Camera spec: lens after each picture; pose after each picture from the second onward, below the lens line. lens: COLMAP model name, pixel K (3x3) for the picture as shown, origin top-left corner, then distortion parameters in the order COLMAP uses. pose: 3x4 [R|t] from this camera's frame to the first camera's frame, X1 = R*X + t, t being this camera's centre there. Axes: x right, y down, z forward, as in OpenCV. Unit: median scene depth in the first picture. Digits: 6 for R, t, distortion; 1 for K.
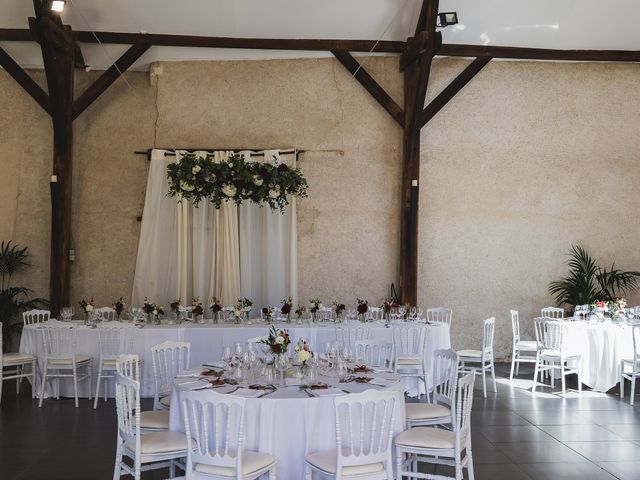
lens RADIAL K [[694.7, 0, 320.0], [0, 694.7, 240.0], [0, 0, 1]] dist [0.014469, 0.008880]
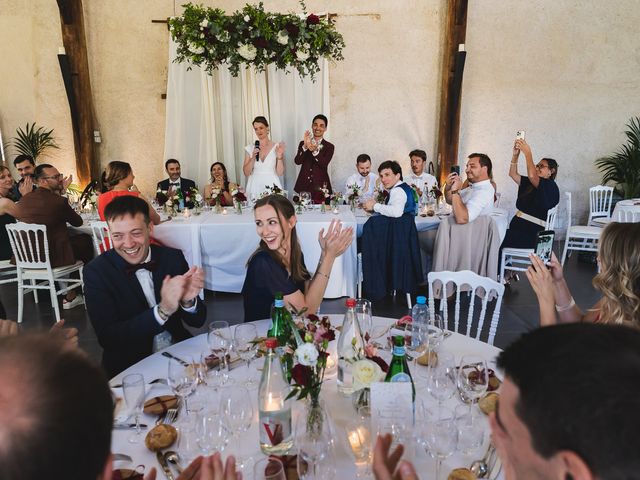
lens RADIAL K [[486.7, 0, 325.9], [0, 486.7, 242.3], [0, 0, 1]] dist [-0.002901, 0.000180]
pose [[0.999273, -0.007564, -0.037376, -0.019013], [0.016239, 0.971224, 0.237614, 0.010728], [0.034503, -0.238048, 0.970640, 0.388026]]
